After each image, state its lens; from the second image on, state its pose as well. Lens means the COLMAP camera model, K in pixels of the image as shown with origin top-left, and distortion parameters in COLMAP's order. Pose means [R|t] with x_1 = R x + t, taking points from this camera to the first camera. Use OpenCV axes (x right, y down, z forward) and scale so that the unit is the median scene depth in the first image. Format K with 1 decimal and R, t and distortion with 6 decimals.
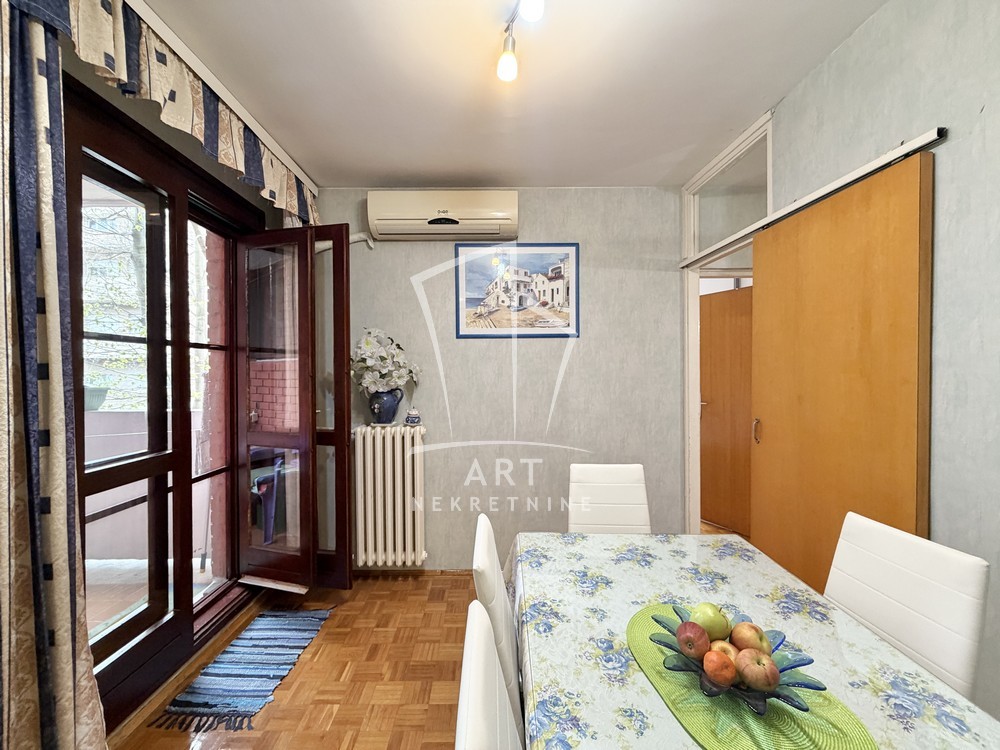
lens RADIAL K [[398.7, 0, 495.6], [0, 398.7, 375.4], [0, 0, 1]] dist [-0.000794, 0.000188]
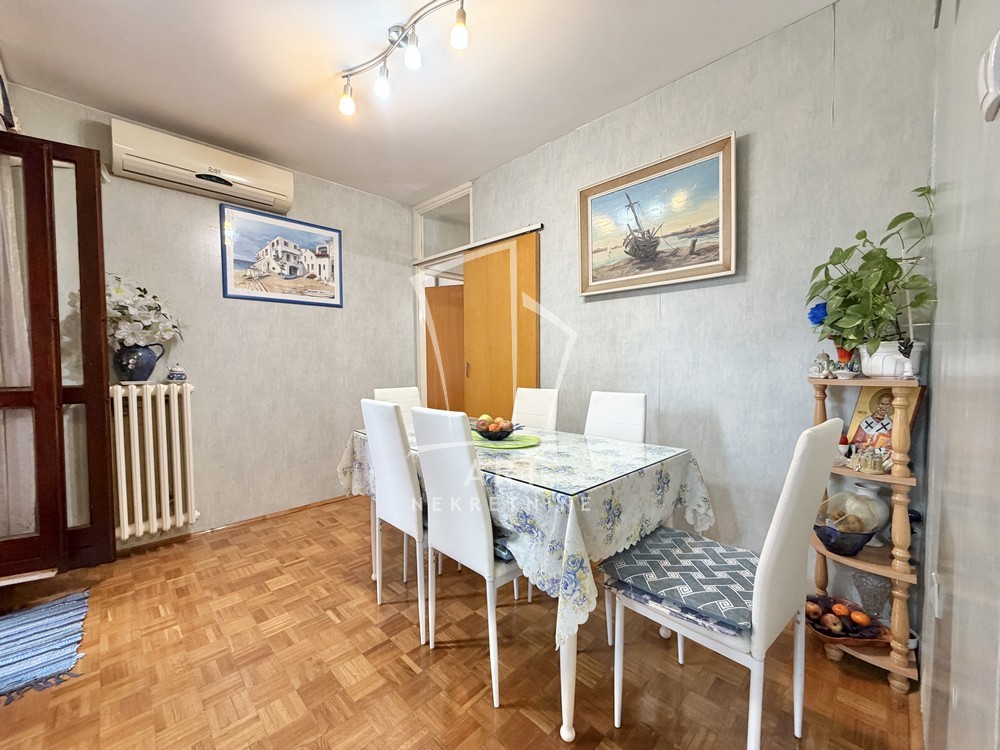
lens RADIAL K [[398.7, 0, 495.6], [0, 398.7, 375.4], [0, 0, 1]] dist [-0.000794, 0.000188]
pose [[0.717385, -0.023488, 0.696281, -0.314152], [0.011584, 0.999696, 0.021787, 0.091947], [-0.696580, -0.007564, 0.717439, -0.212896]]
